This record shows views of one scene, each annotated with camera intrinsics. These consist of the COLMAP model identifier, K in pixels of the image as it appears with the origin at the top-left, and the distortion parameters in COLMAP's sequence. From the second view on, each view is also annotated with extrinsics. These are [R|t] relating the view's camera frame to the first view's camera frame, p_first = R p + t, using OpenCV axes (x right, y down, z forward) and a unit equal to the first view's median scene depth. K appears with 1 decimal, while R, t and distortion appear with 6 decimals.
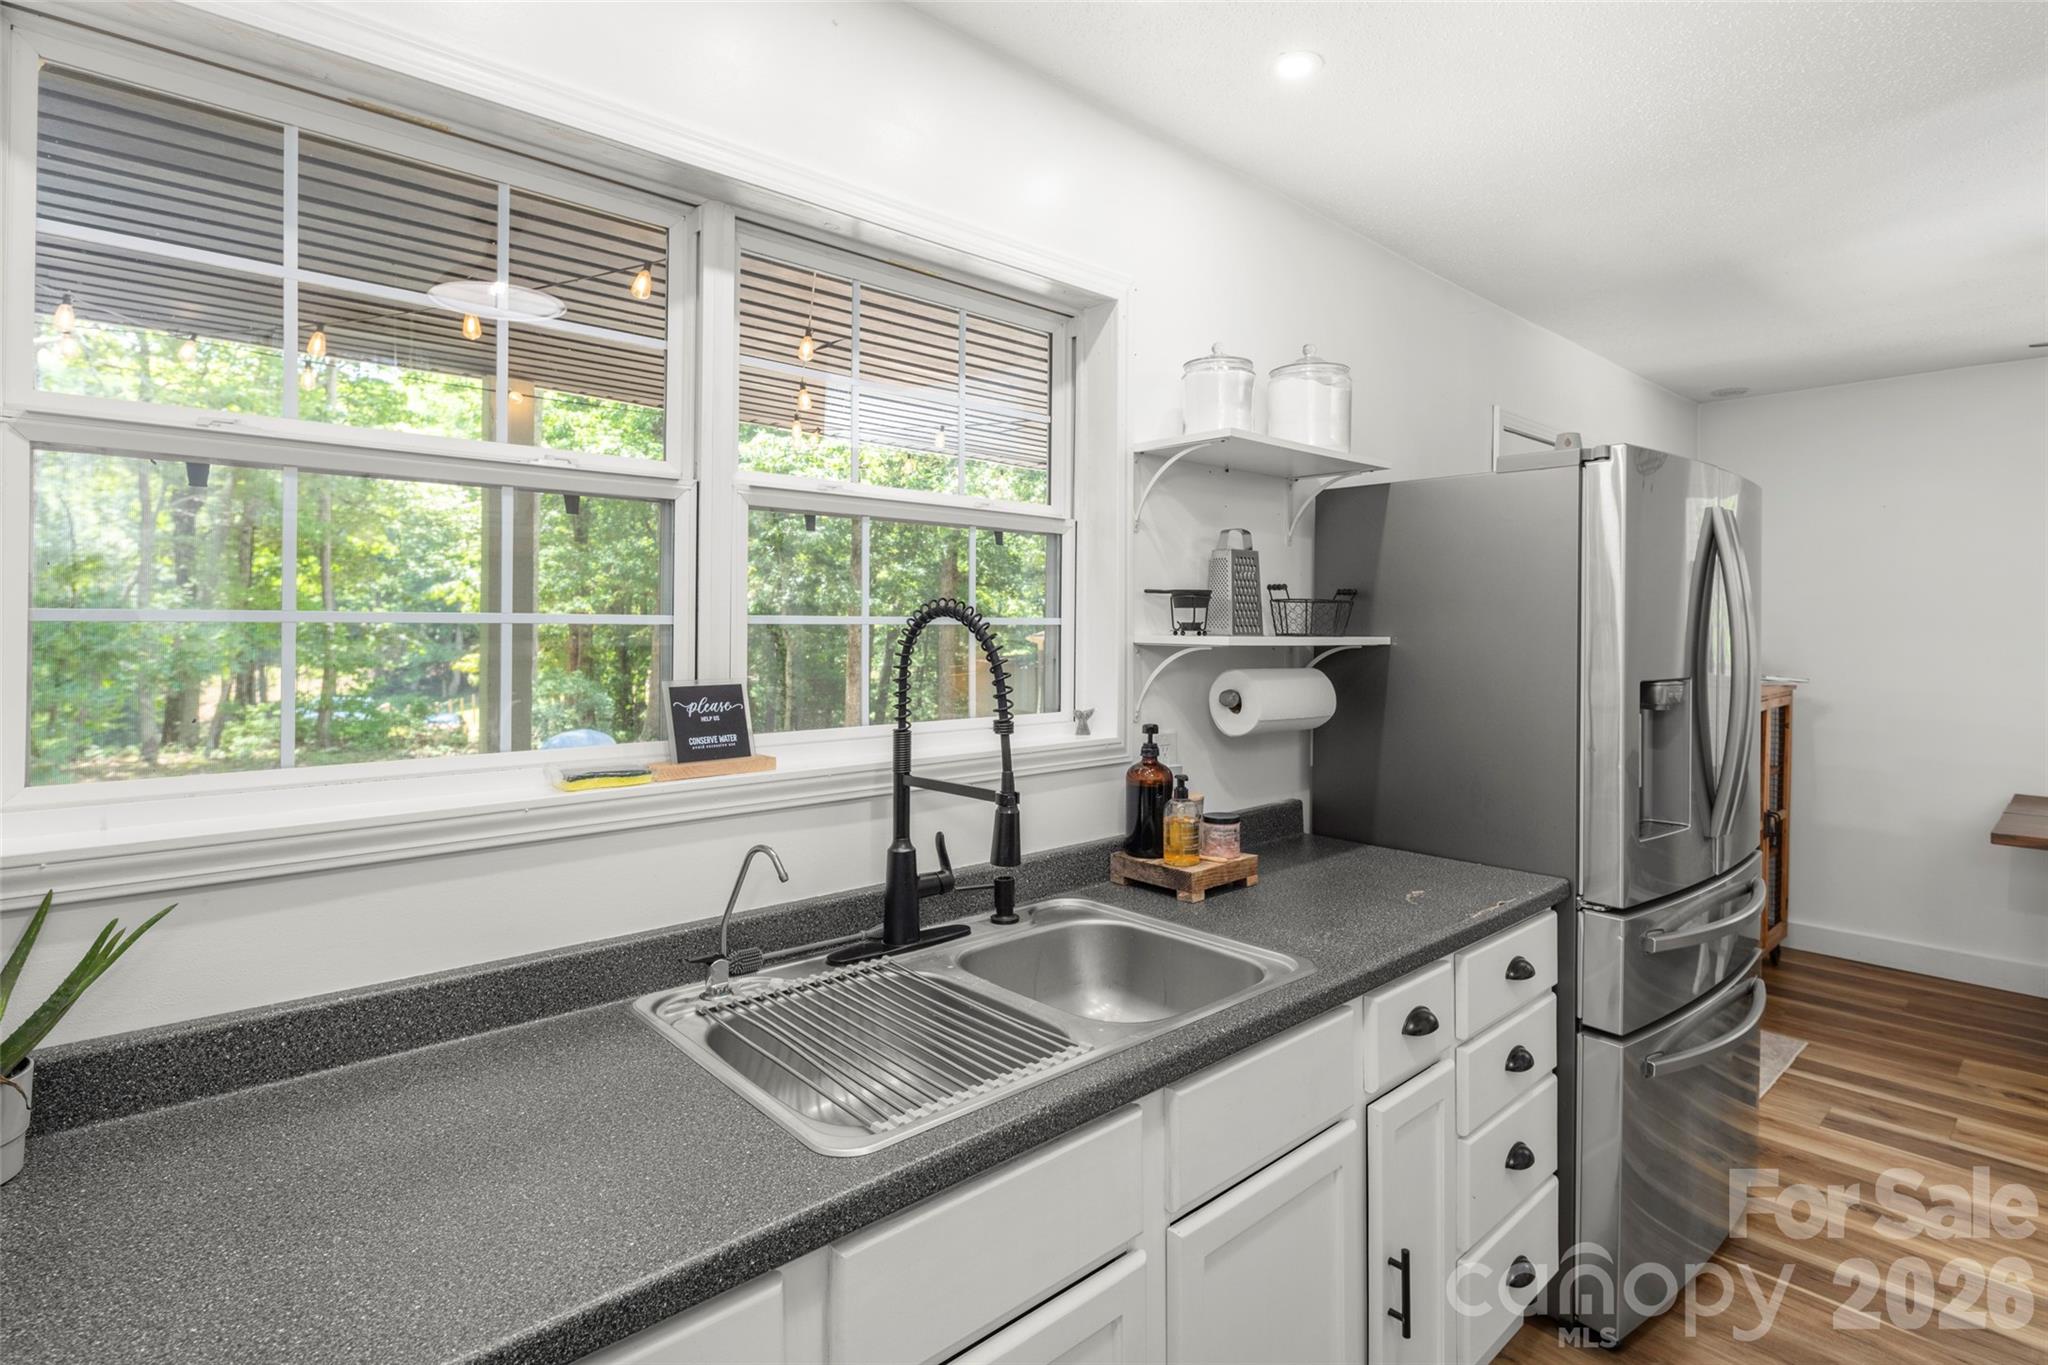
lens RADIAL K [[1001.9, 0, 1029.8], [0, 1001.9, 622.5], [0, 0, 1]] dist [0.004889, -0.004663]
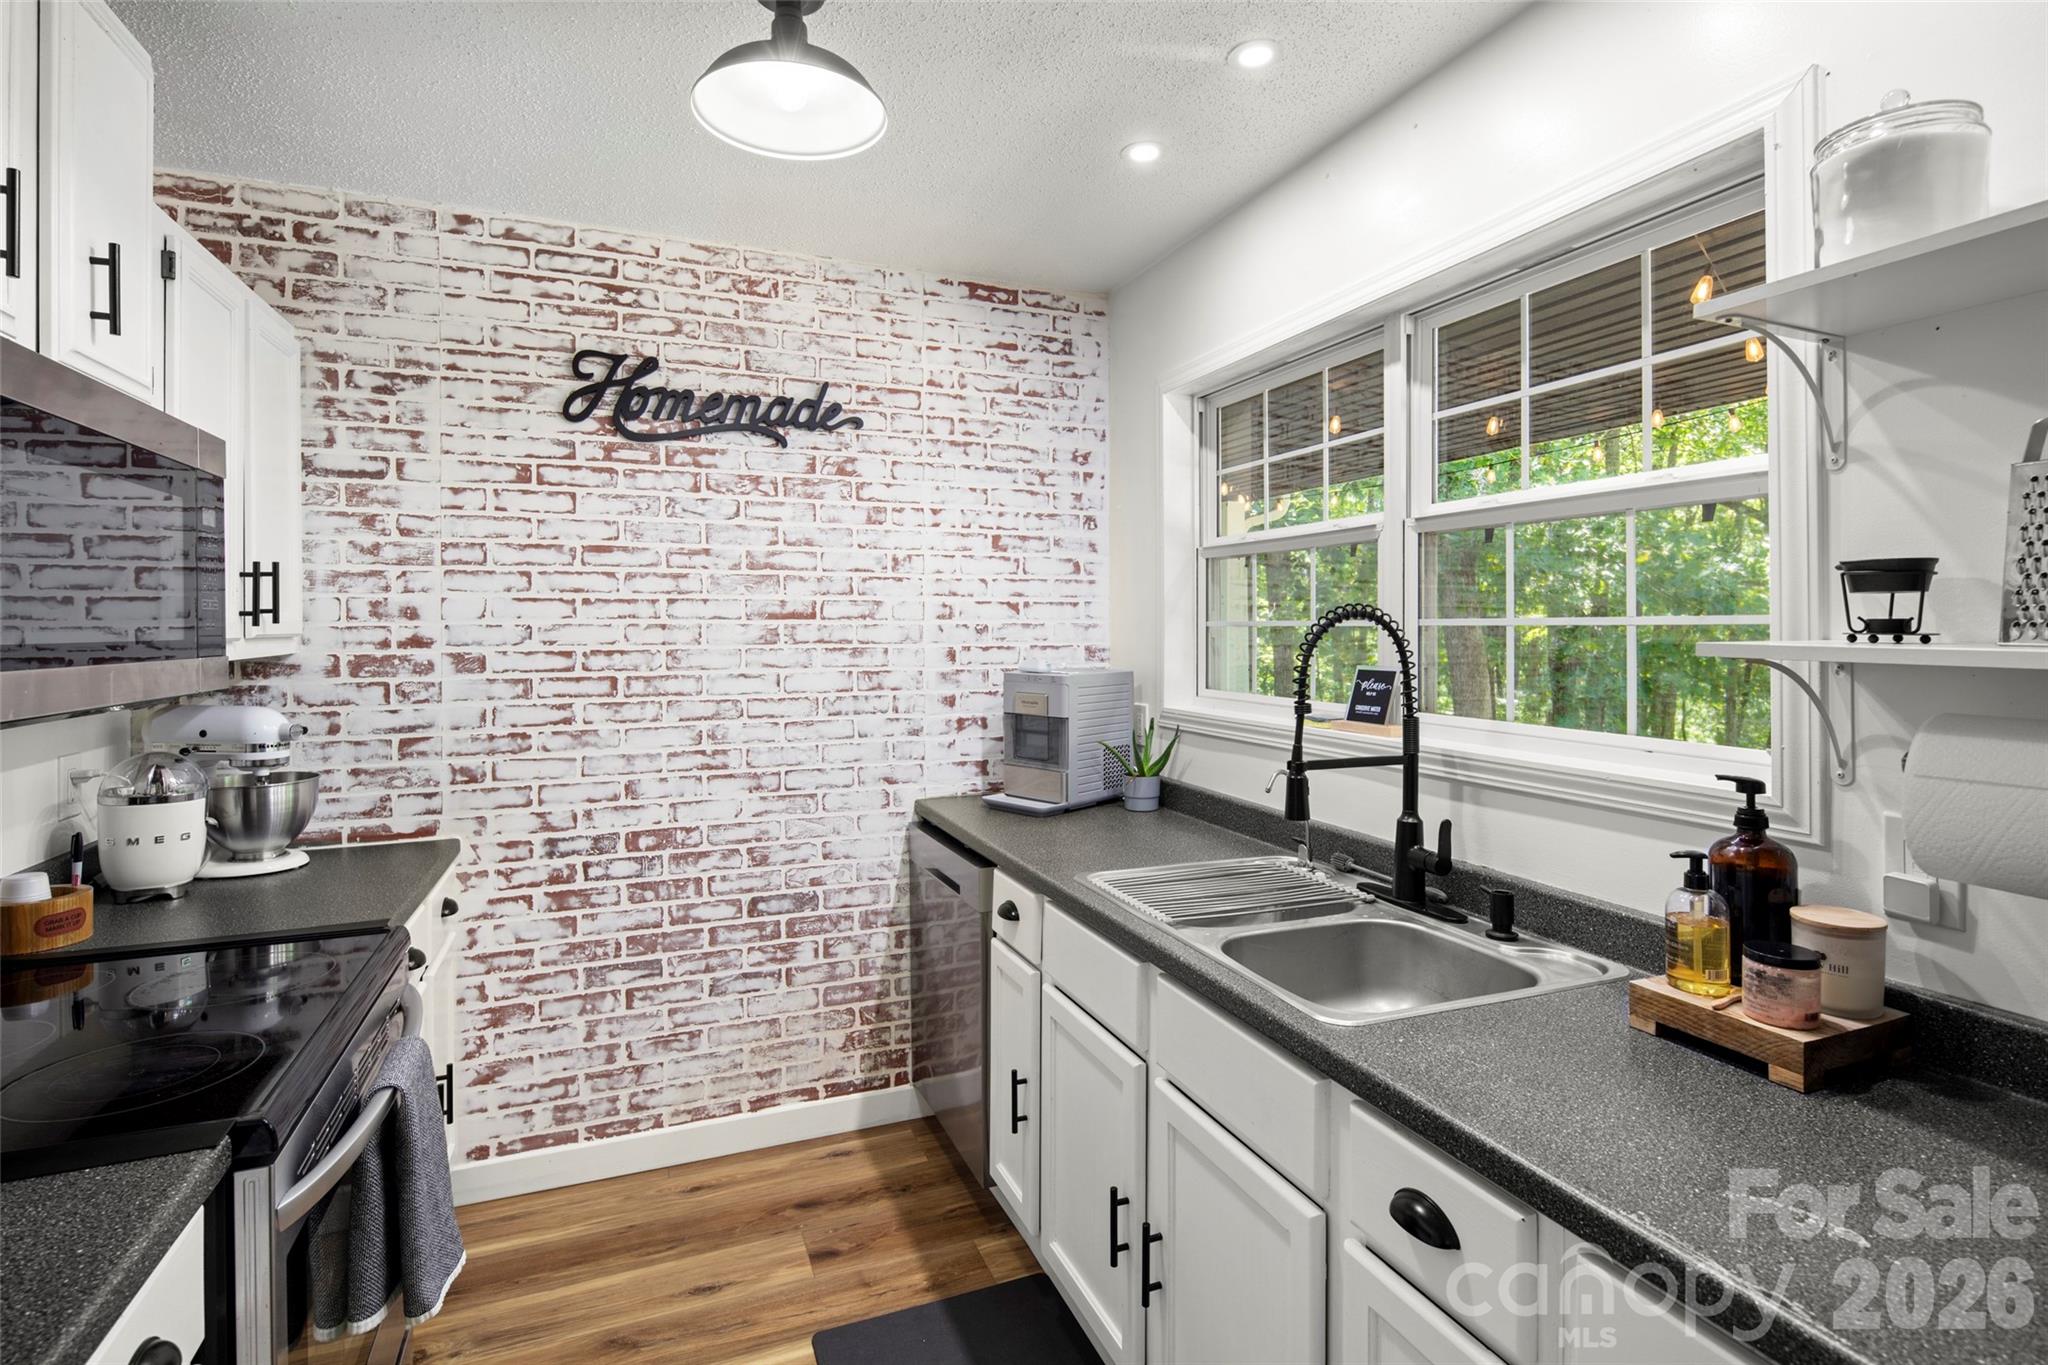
lens RADIAL K [[1001.9, 0, 1038.7], [0, 1001.9, 626.2], [0, 0, 1]] dist [0.004889, -0.004663]
pose [[-0.329660, -0.005610, -0.944083, 1.066075], [-0.000746, 0.999984, -0.005682, 0.009865], [0.944099, -0.001169, -0.329659, 0.945235]]
